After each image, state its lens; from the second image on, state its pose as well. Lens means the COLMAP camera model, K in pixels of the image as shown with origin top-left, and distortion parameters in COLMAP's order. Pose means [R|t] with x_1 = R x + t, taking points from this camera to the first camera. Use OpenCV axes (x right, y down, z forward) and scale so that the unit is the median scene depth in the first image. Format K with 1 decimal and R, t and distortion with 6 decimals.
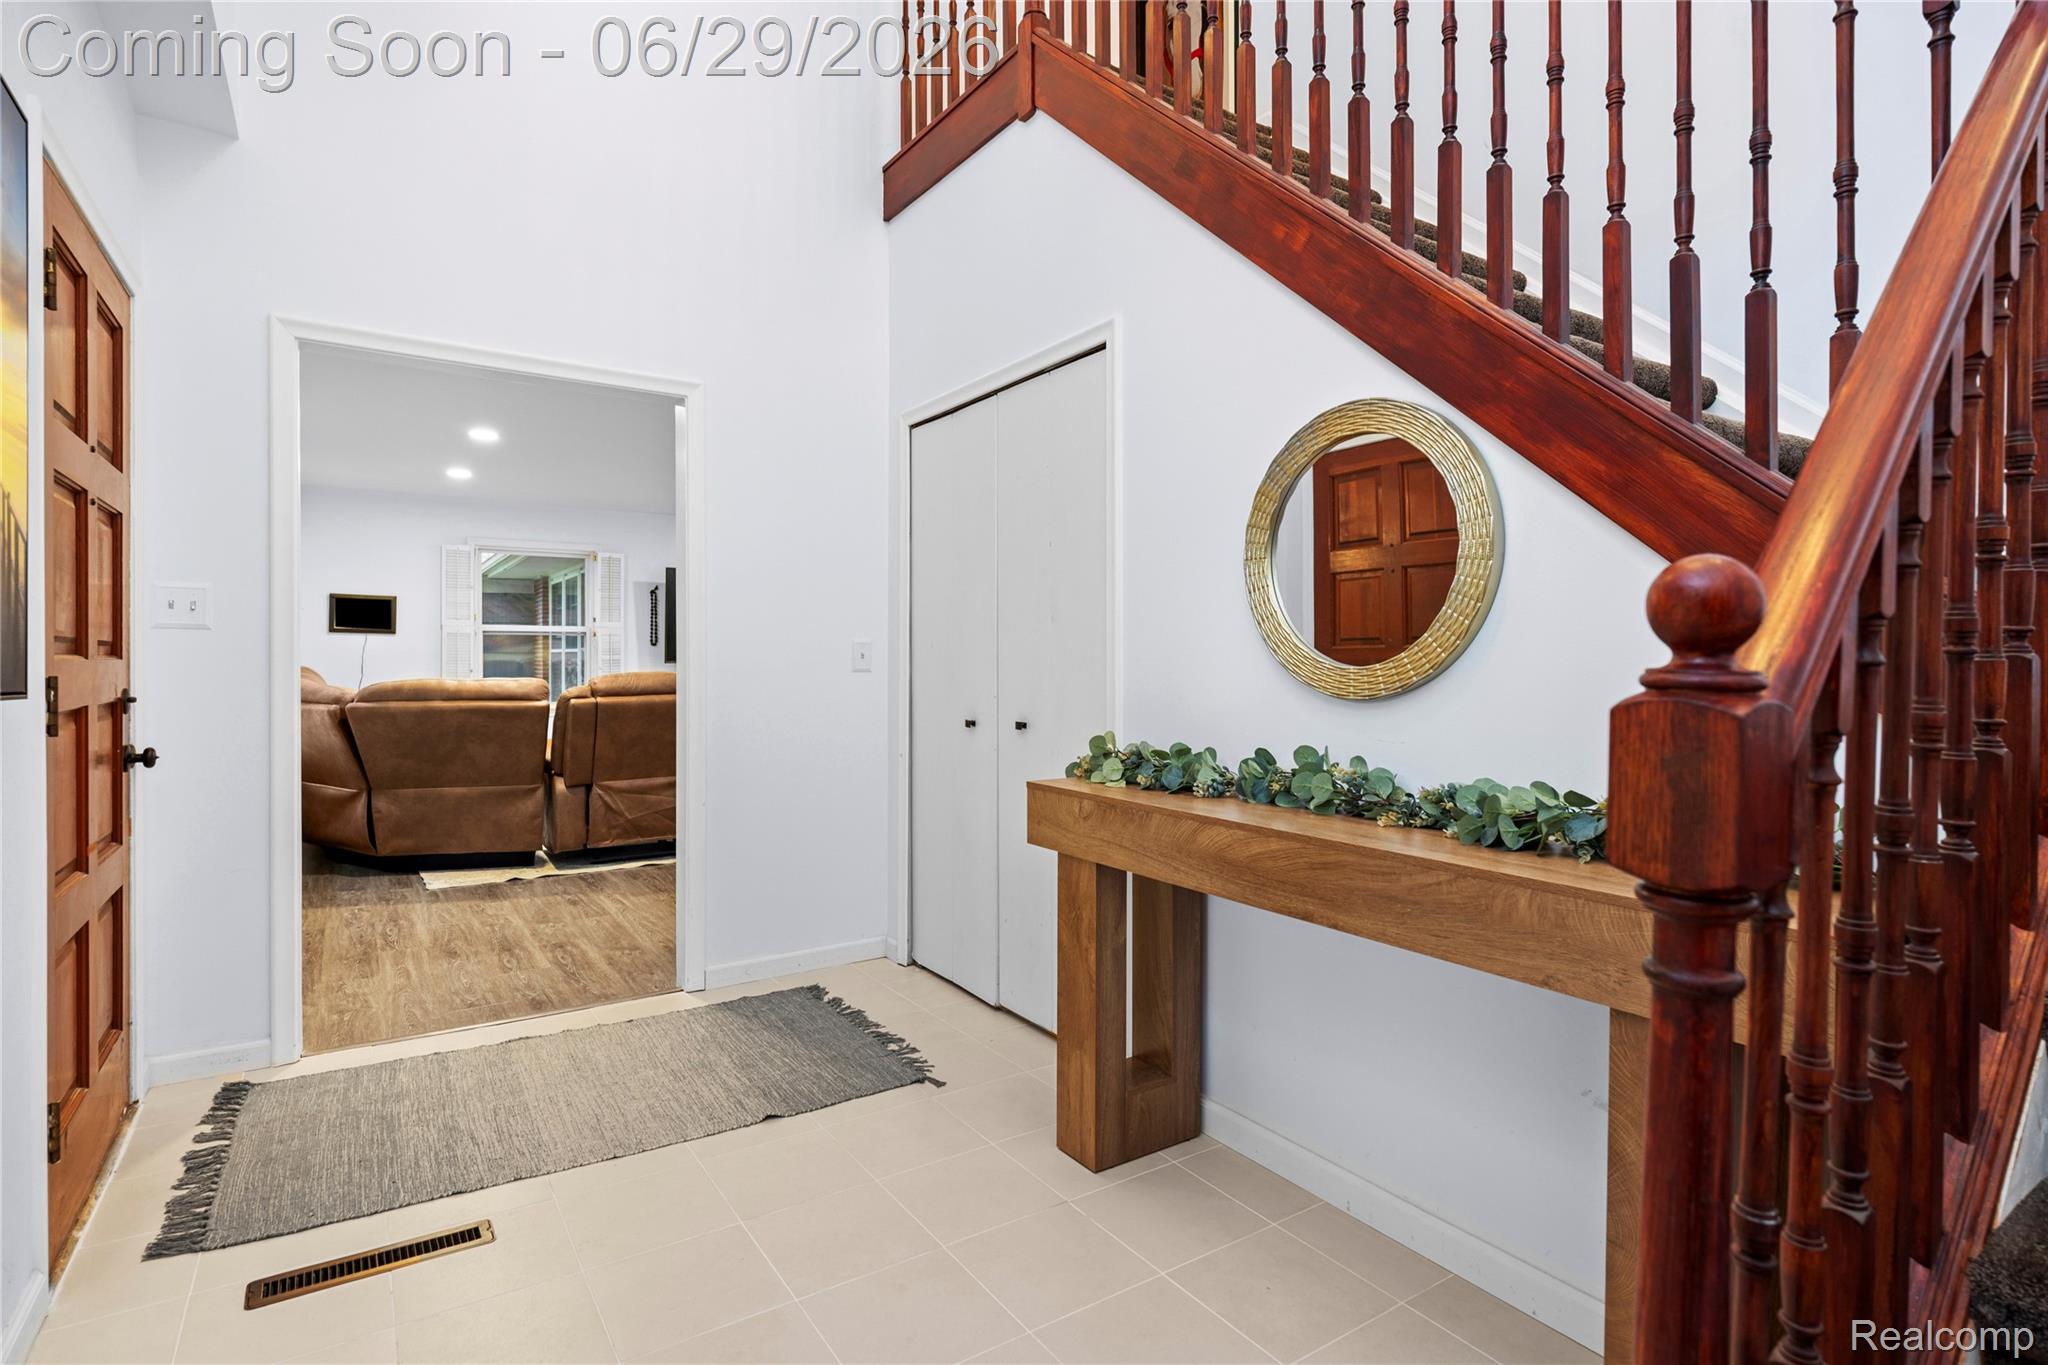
lens RADIAL K [[1015.8, 0, 1023.8], [0, 1015.8, 668.9], [0, 0, 1]] dist [0.004369, 0.000023]
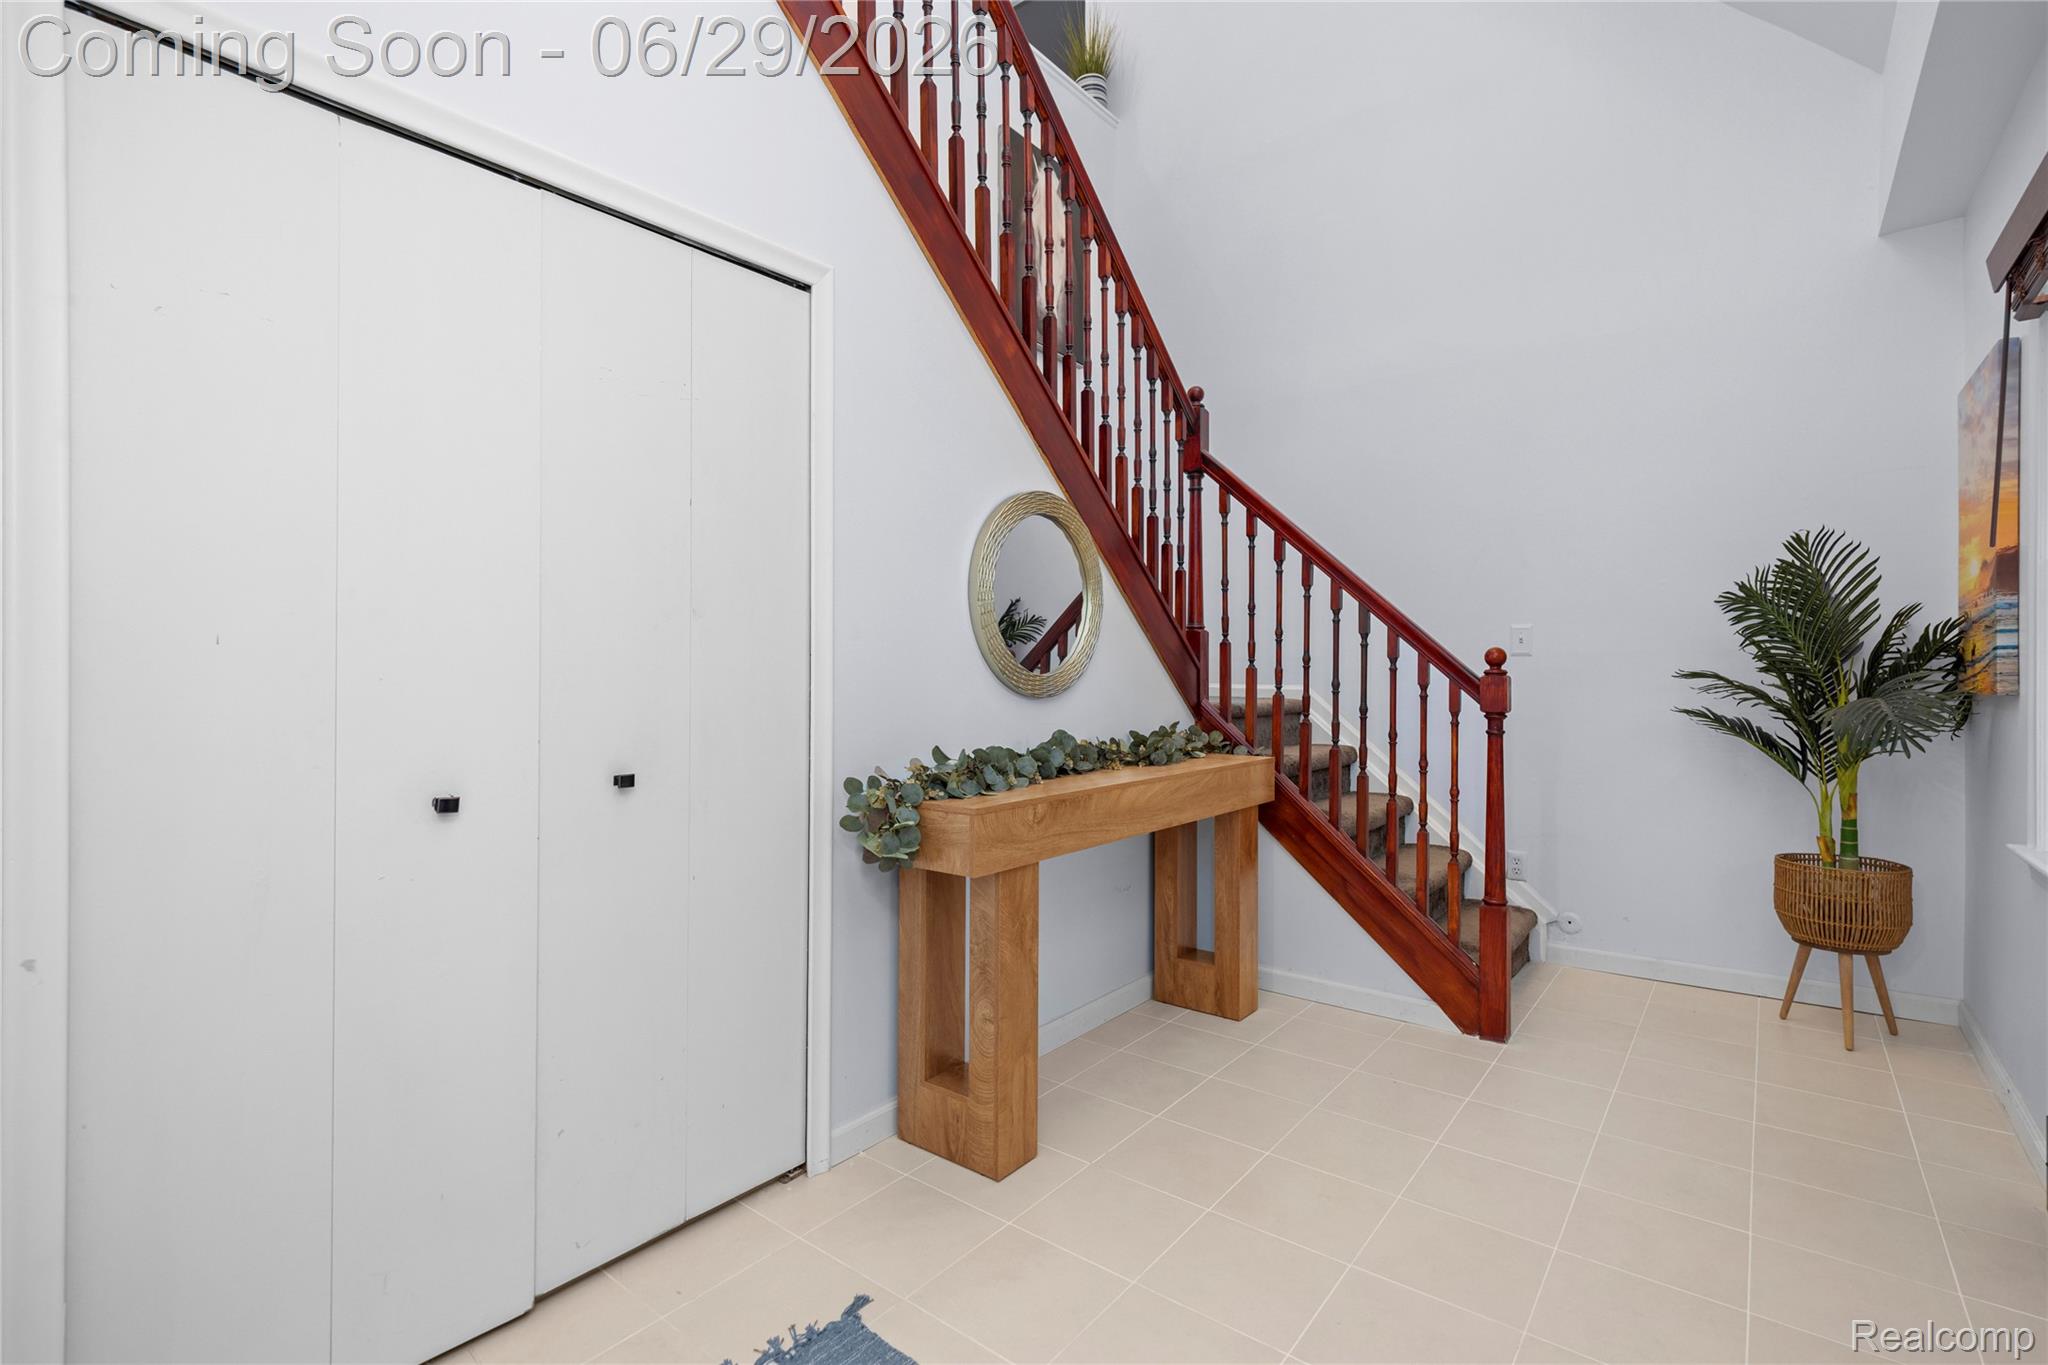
lens RADIAL K [[943.6, 0, 1022.9], [0, 943.6, 679.3], [0, 0, 1]] dist [0.000534, -0.000945]
pose [[-0.312214, -0.011679, 0.949940, -0.851514], [0.011878, 0.999798, 0.016196, -0.015748], [-0.949938, 0.016340, -0.312012, 1.309290]]
